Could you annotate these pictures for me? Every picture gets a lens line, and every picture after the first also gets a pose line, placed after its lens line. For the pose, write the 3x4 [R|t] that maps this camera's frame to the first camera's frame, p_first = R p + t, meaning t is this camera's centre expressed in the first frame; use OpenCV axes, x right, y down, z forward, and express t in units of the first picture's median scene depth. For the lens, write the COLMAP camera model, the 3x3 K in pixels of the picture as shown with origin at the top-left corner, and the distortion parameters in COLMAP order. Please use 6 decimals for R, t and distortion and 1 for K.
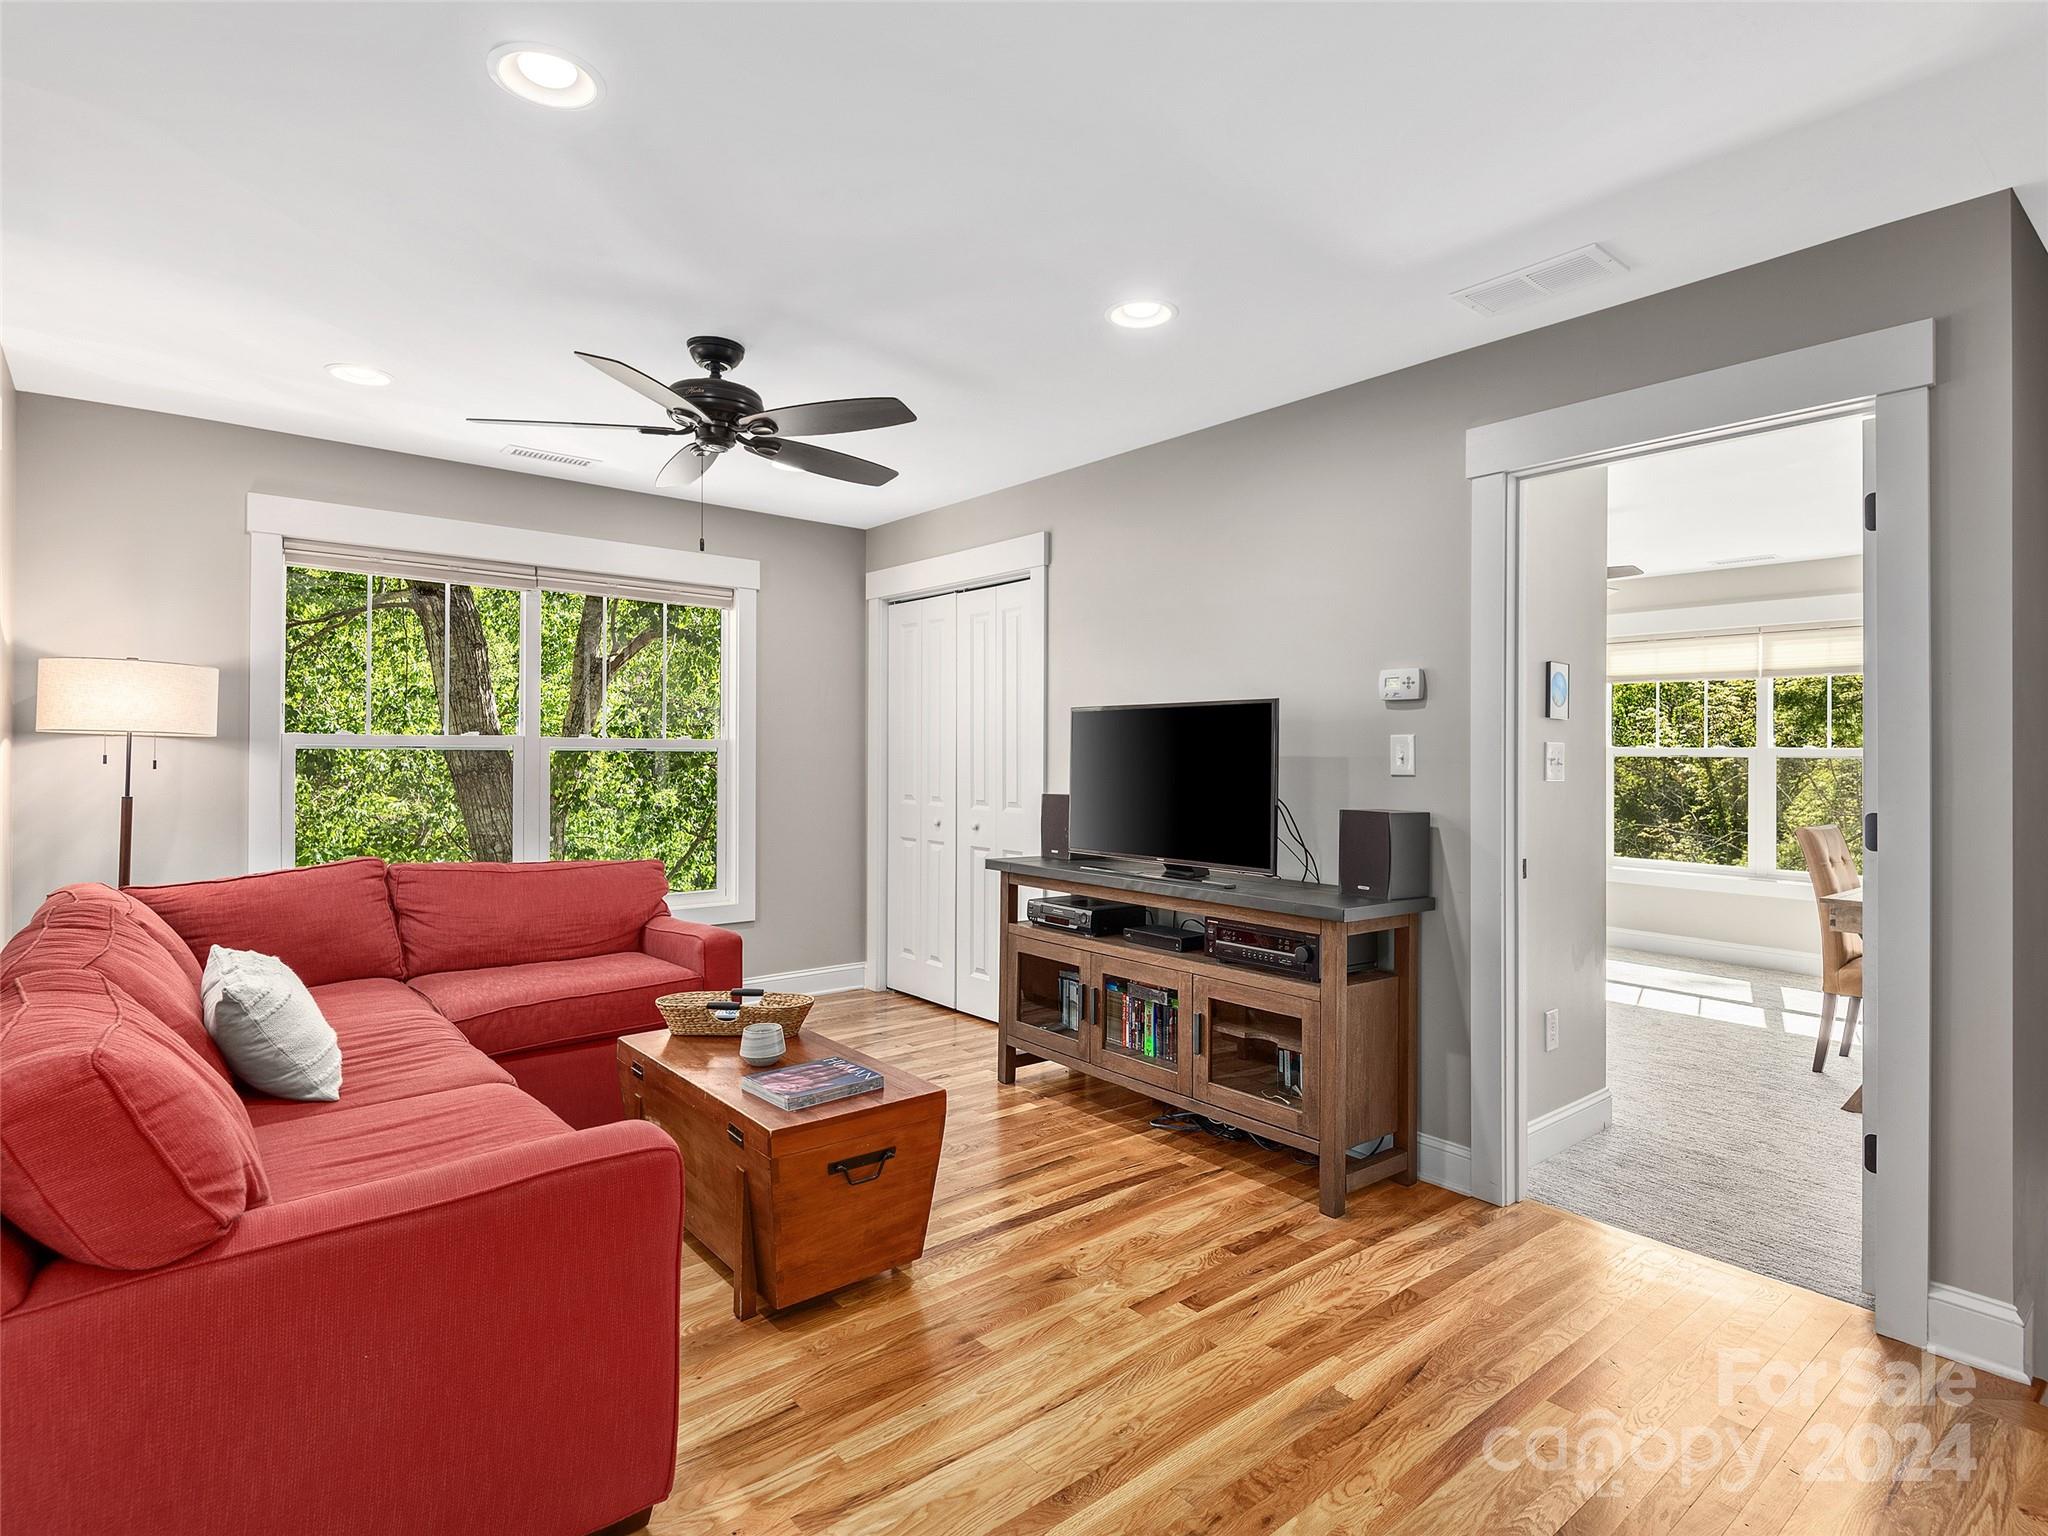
lens RADIAL K [[1067.0, 0, 1035.2], [0, 1067.0, 767.5], [0, 0, 1]] dist [0.002699, -0.002925]
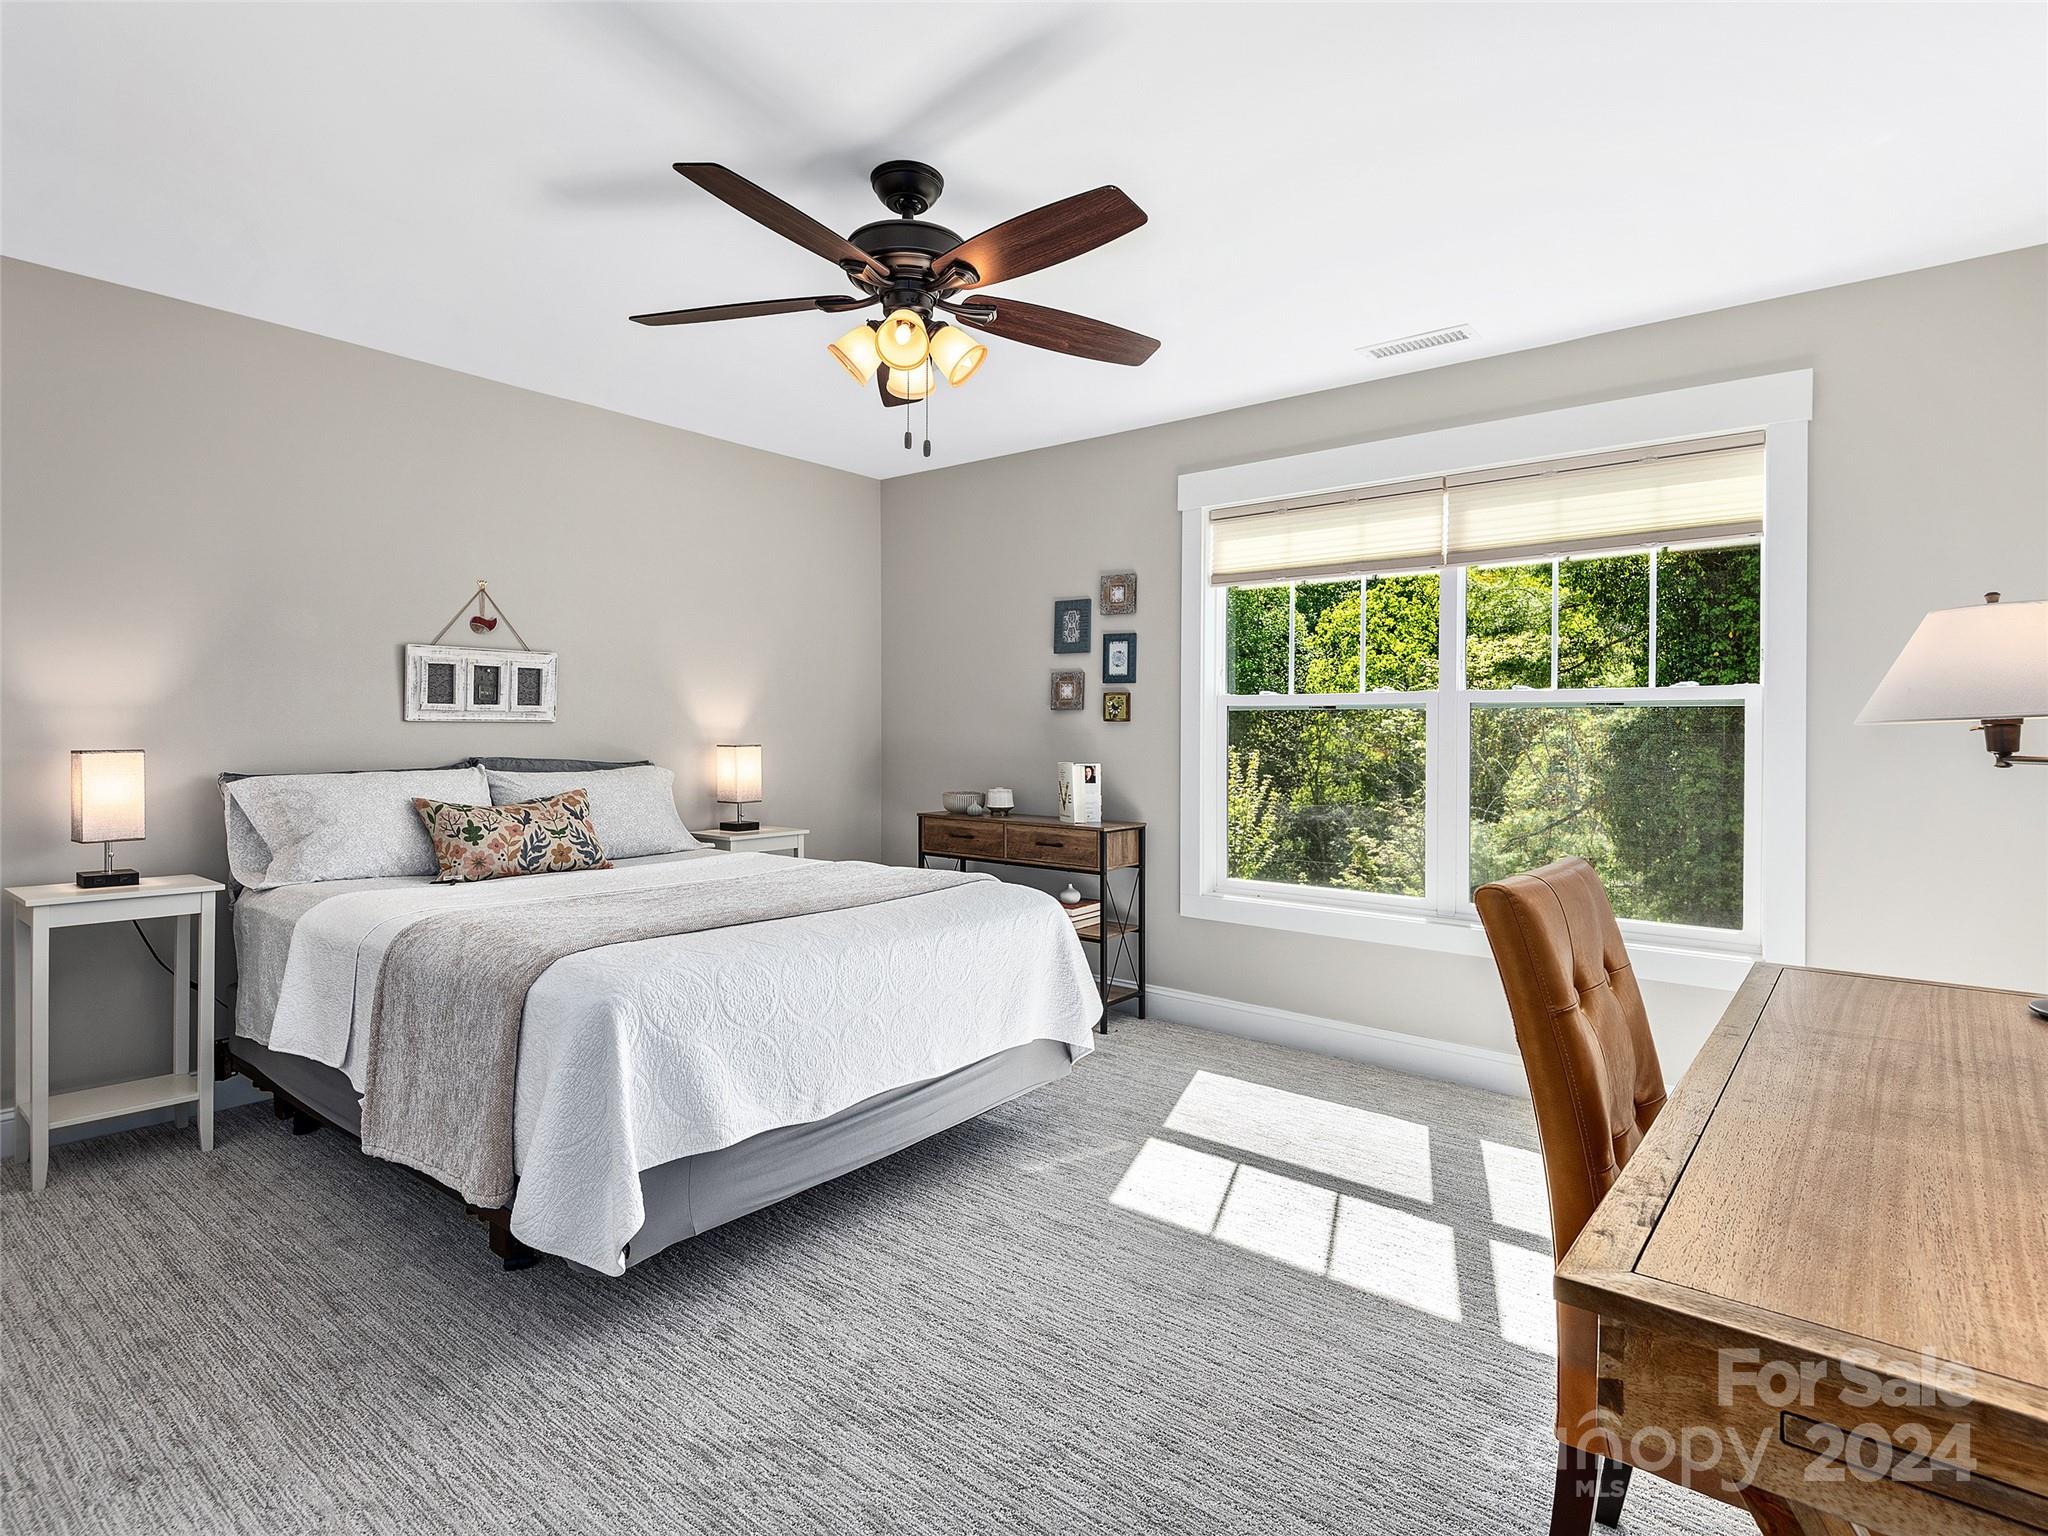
lens RADIAL K [[1067.0, 0, 1013.9], [0, 1067.0, 751.7], [0, 0, 1]] dist [0.002699, -0.002925]
pose [[0.983864, -0.000516, 0.178918, 0.321481], [-0.000699, 0.999977, 0.006729, 0.009403], [-0.178918, -0.006745, 0.983841, 0.441151]]
